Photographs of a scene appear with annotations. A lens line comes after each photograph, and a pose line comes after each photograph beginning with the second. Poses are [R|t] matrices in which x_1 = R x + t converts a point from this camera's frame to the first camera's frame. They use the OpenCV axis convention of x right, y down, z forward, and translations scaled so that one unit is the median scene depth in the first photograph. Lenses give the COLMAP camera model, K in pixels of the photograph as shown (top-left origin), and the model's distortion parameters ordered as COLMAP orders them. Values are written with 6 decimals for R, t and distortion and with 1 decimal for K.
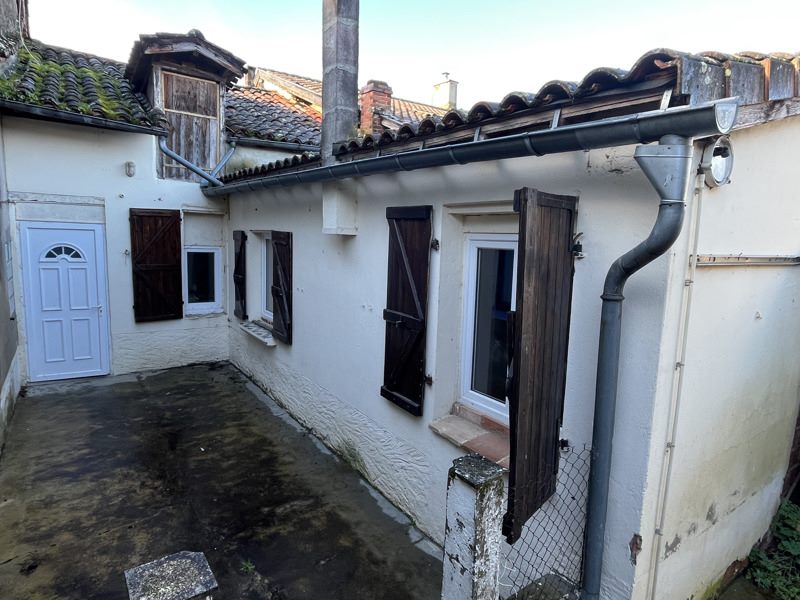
lens RADIAL K [[473.2, 0, 400.2], [0, 473.2, 296.7], [0, 0, 1]] dist [0.001525, -0.000056]
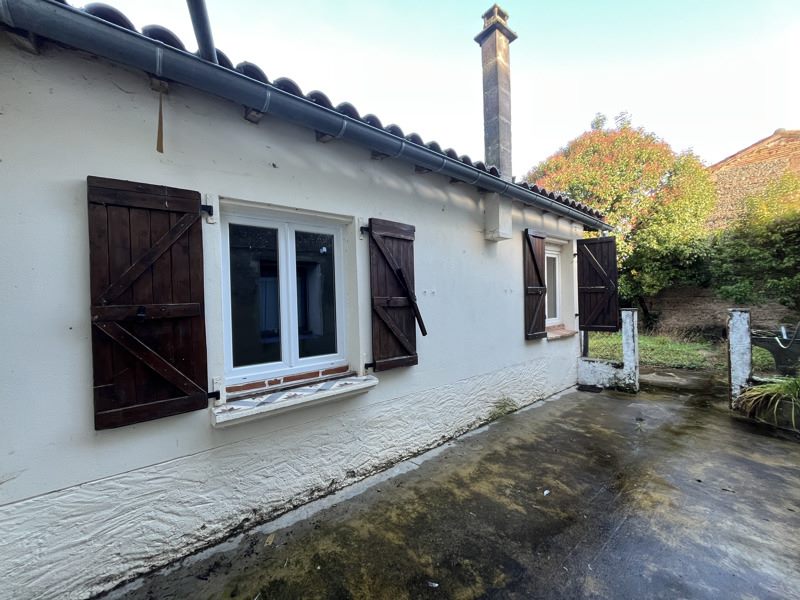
lens RADIAL K [[320.2, 0, 400.0], [0, 320.2, 301.2], [0, 0, 1]] dist [0.001992, 0.000256]
pose [[-0.090469, -0.028986, 0.995477, -0.943503], [0.157476, 0.986584, 0.043038, -0.040866], [-0.983370, 0.160658, -0.084691, 1.285456]]
